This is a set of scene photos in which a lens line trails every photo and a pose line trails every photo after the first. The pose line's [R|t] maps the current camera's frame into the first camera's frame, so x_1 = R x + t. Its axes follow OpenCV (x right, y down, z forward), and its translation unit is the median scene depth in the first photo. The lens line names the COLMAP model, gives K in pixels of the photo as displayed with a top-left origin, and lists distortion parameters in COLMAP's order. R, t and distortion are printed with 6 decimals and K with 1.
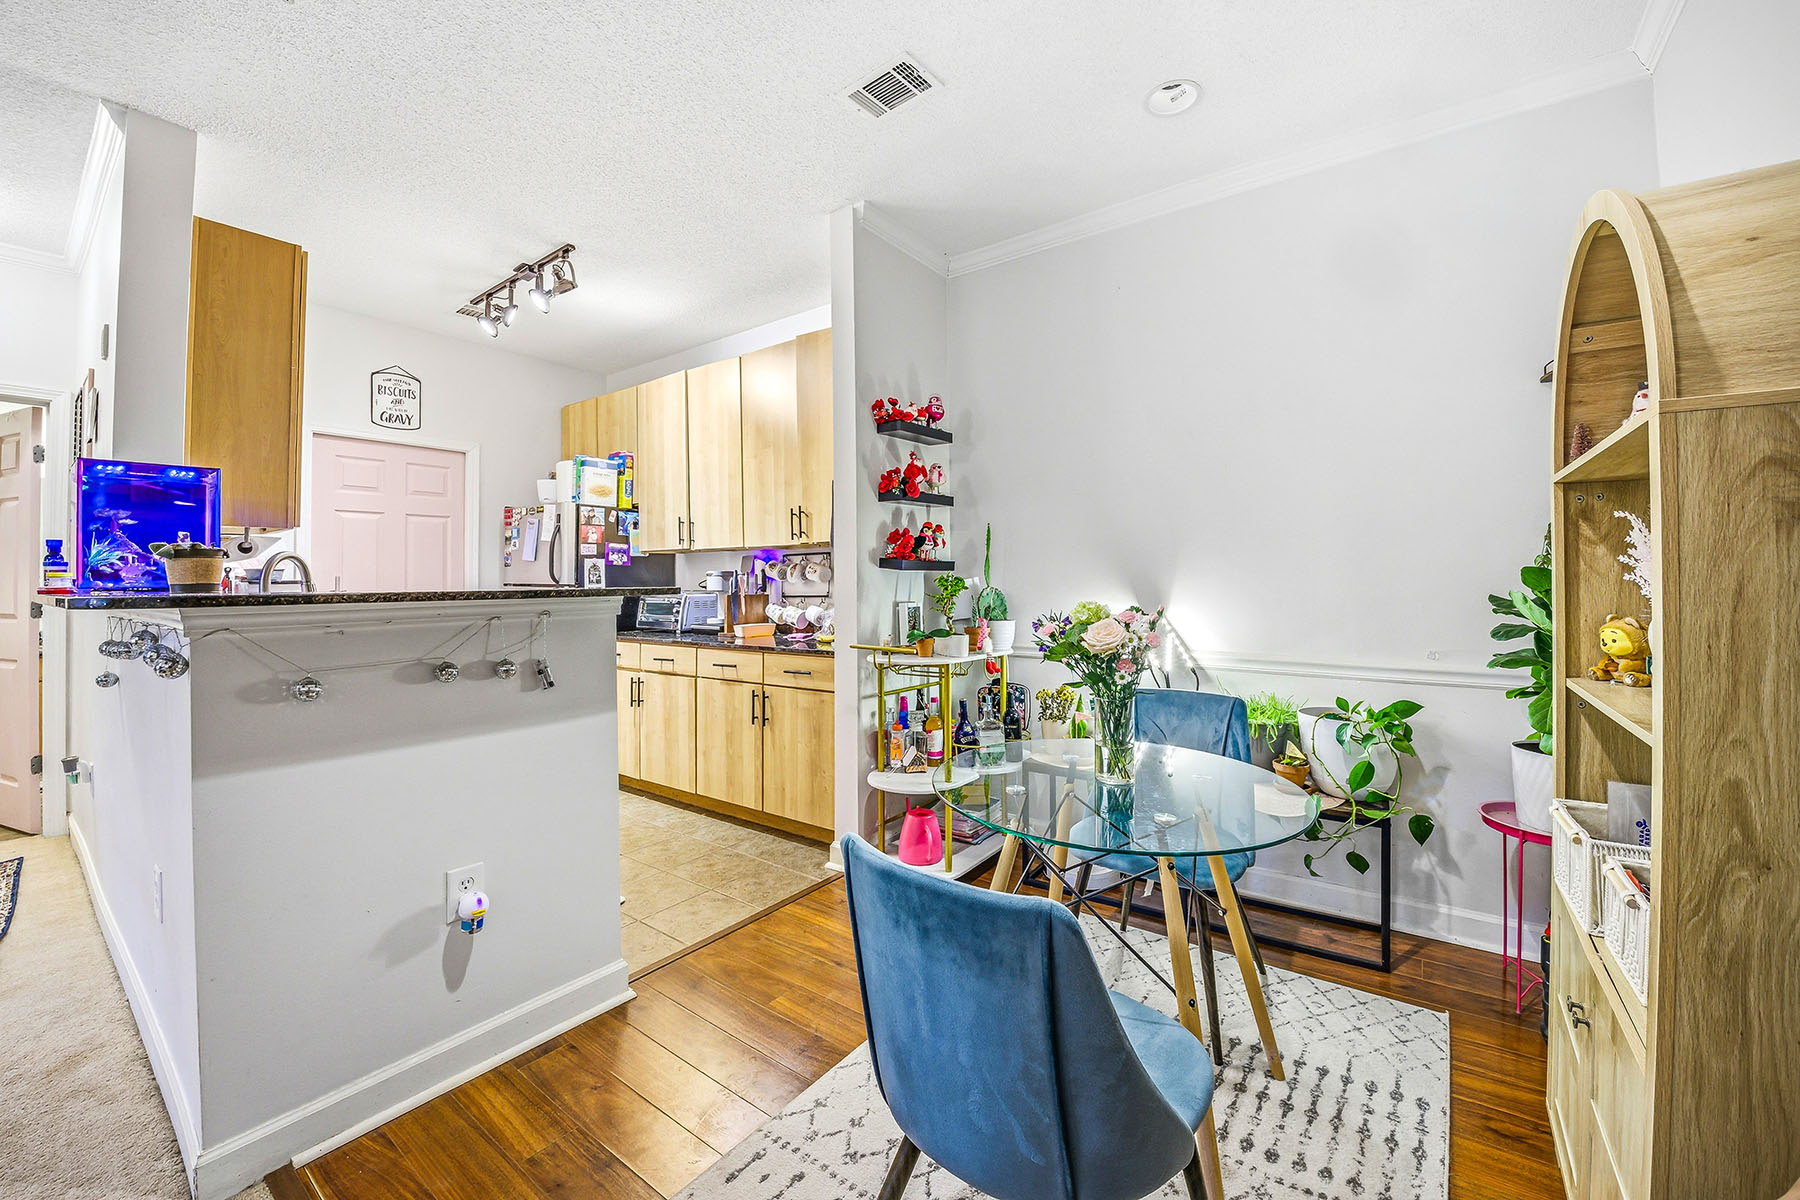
lens RADIAL K [[681.0, 0, 927.4], [0, 681.0, 569.9], [0, 0, 1]] dist [-0.027678, 0.000072]
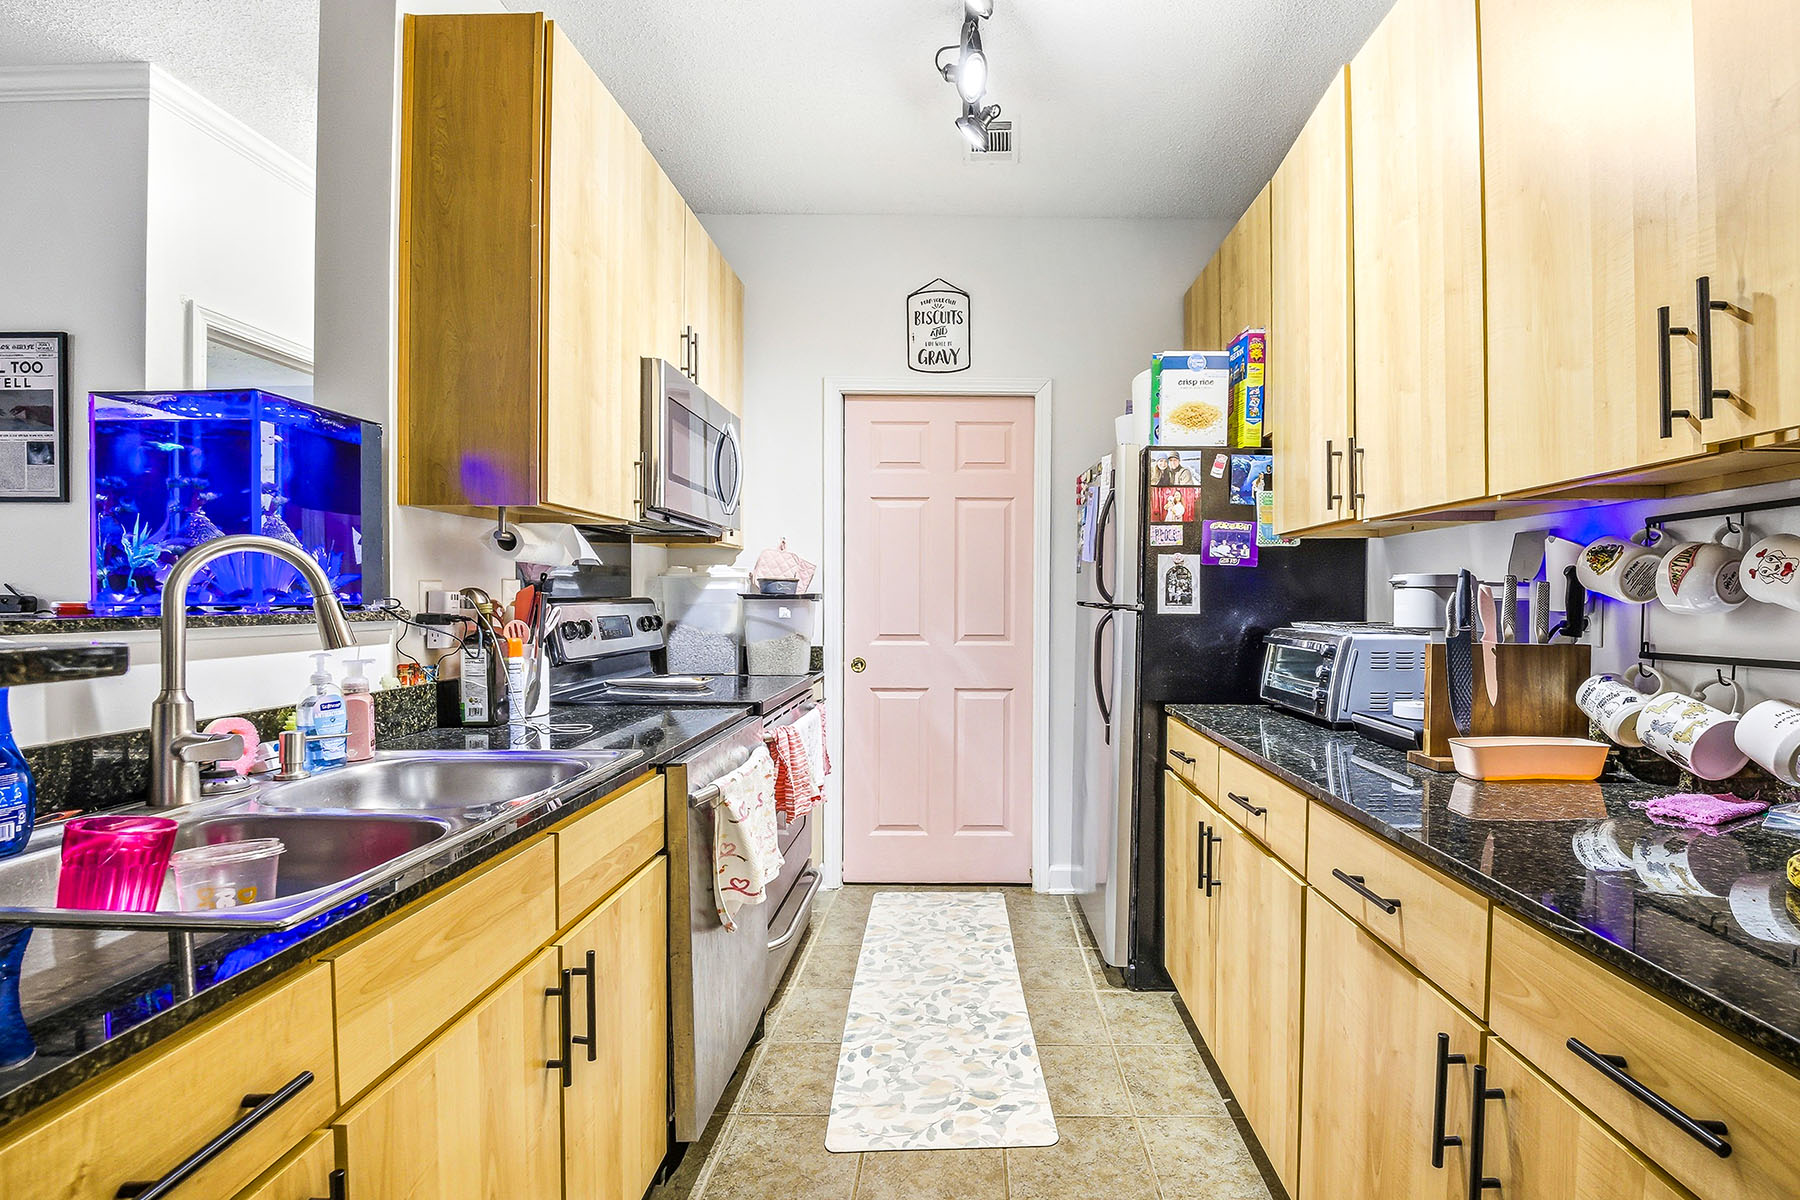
lens RADIAL K [[820.9, 0, 965.4], [0, 820.9, 614.0], [0, 0, 1]] dist [-0.013436, -0.000804]
pose [[0.570697, 0.025503, -0.820765, -0.086187], [0.003430, 0.999435, 0.033439, 0.006979], [0.821154, -0.021899, 0.570287, 0.533112]]
